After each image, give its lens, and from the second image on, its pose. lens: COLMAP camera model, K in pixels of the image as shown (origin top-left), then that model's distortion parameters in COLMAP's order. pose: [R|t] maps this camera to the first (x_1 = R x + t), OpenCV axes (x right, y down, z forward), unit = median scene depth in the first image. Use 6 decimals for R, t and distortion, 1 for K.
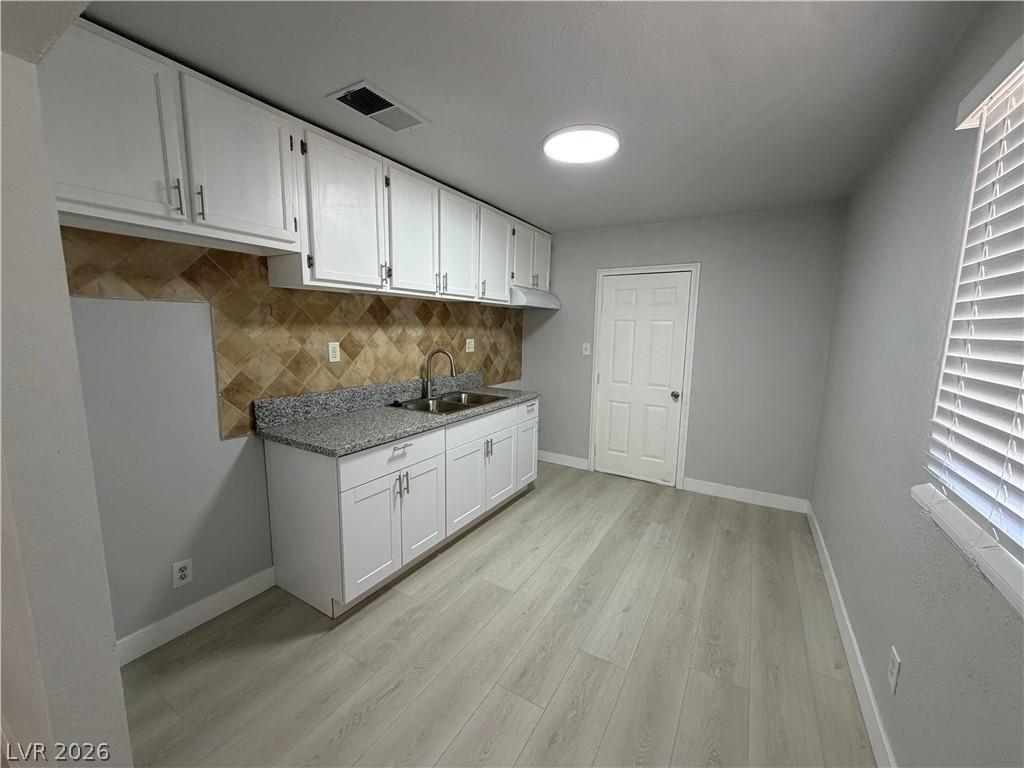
lens RADIAL K [[408.2, 0, 512.2], [0, 408.2, 385.8], [0, 0, 1]] dist [-0.001036, 0.000783]
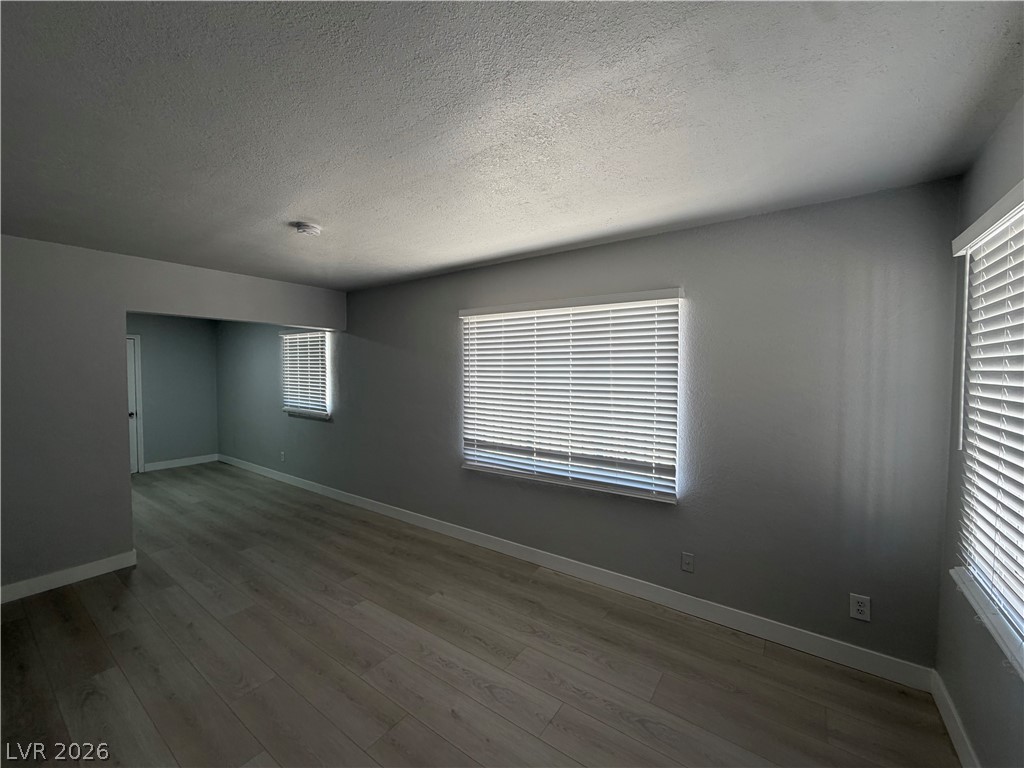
lens RADIAL K [[409.5, 0, 512.0], [0, 409.5, 384.0], [0, 0, 1]] dist [0.000441, 0.000263]
pose [[0.084774, -0.049384, 0.995176, -1.410285], [0.136737, 0.989898, 0.037474, 0.064487], [-0.986973, 0.132901, 0.090670, -0.841183]]
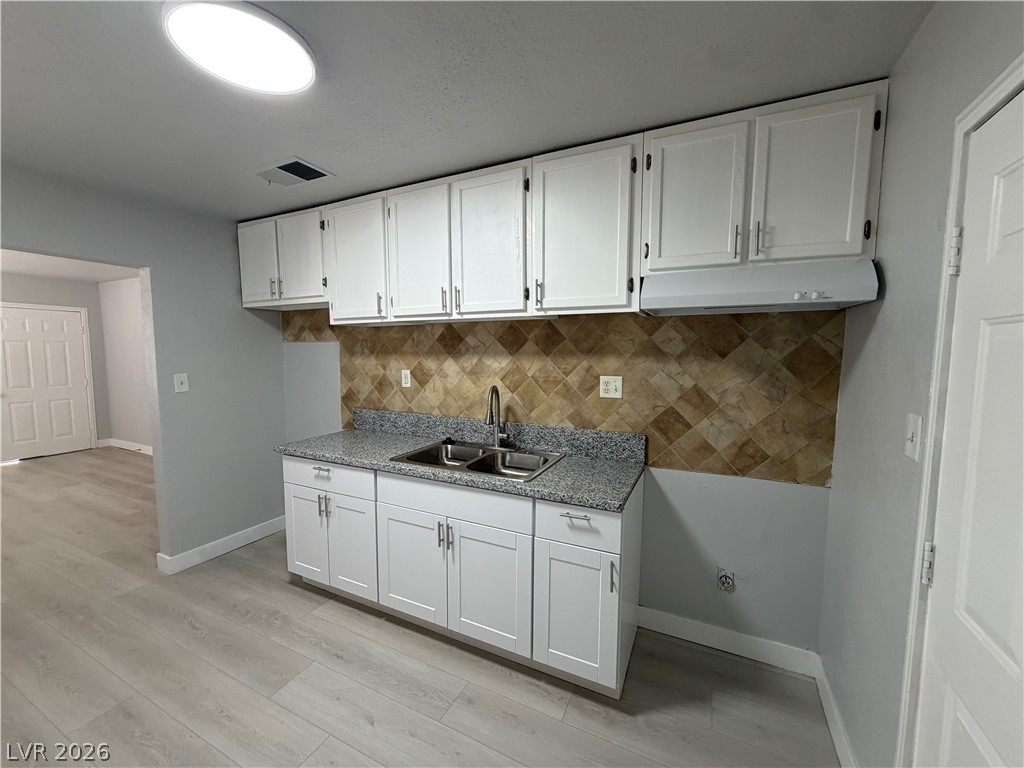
lens RADIAL K [[408.2, 0, 512.2], [0, 408.2, 385.8], [0, 0, 1]] dist [-0.001036, 0.000783]
pose [[0.083921, 0.070584, -0.993969, 0.616327], [-0.142094, 0.988142, 0.058173, -0.148898], [0.986289, 0.136356, 0.092955, 1.042167]]
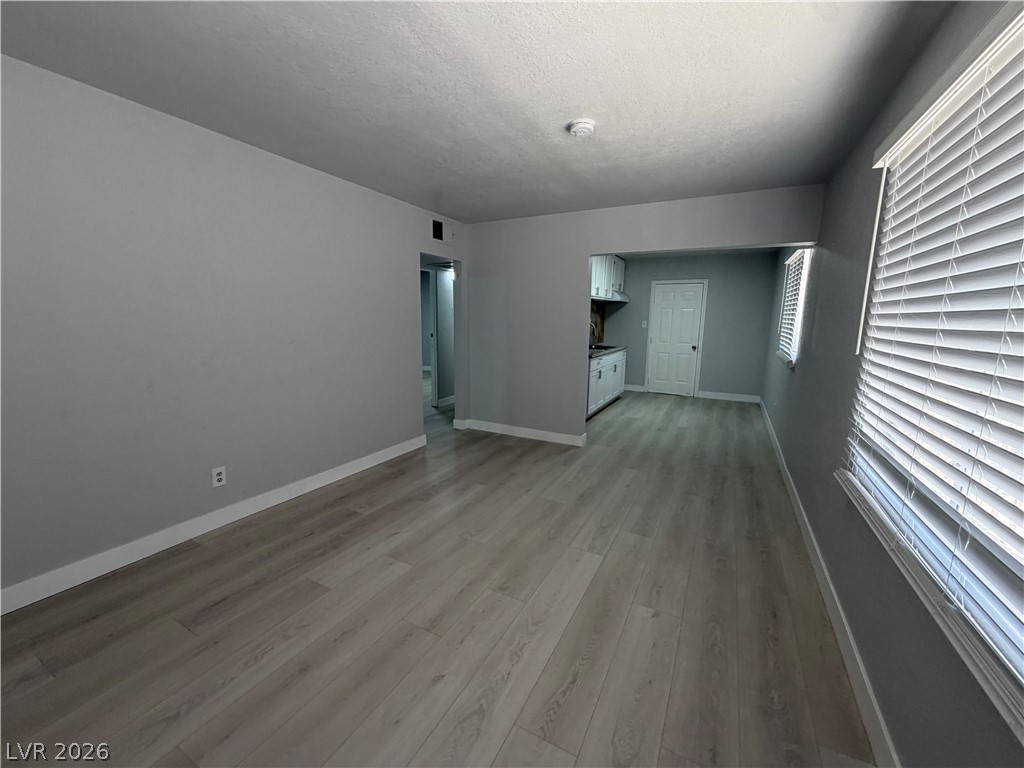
lens RADIAL K [[408.2, 0, 512.2], [0, 408.2, 385.8], [0, 0, 1]] dist [-0.001036, 0.000783]
pose [[0.998857, -0.010831, 0.046557, -0.723855], [0.009404, 0.999482, 0.030778, 0.179252], [-0.046866, -0.030305, 0.998441, -1.167208]]
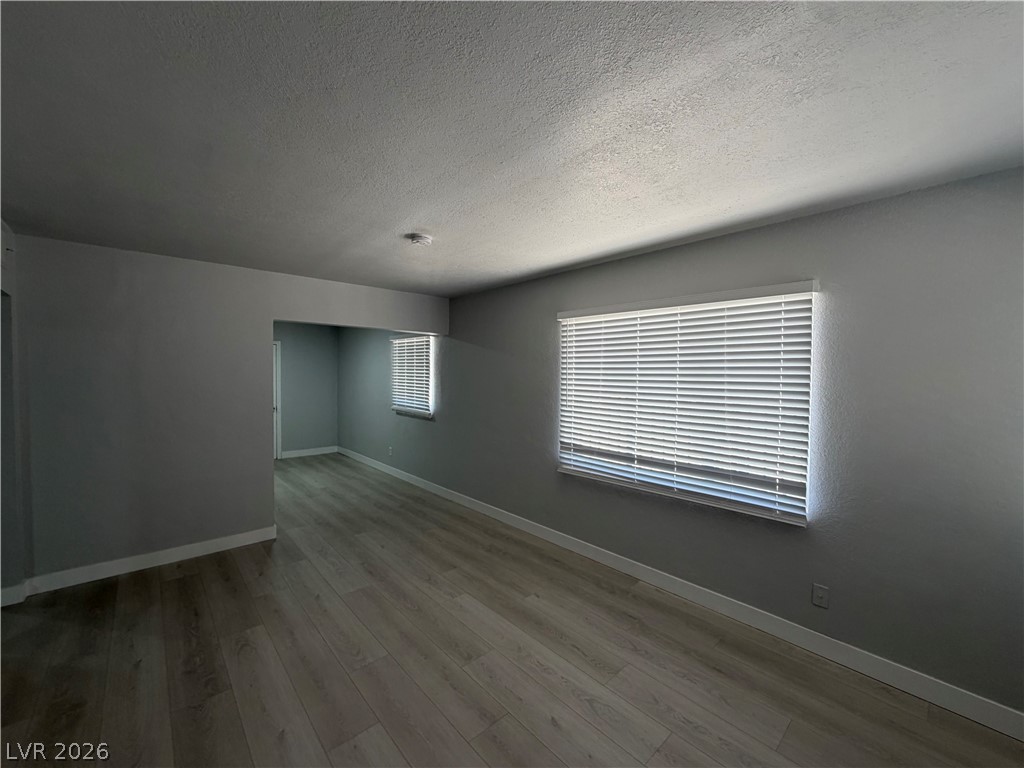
lens RADIAL K [[409.5, 0, 512.0], [0, 409.5, 384.0], [0, 0, 1]] dist [0.000441, 0.000263]
pose [[0.296948, -0.037501, 0.954157, -1.405362], [0.126256, 0.991998, -0.000304, 0.064628], [-0.946510, 0.120559, 0.299307, -0.814510]]
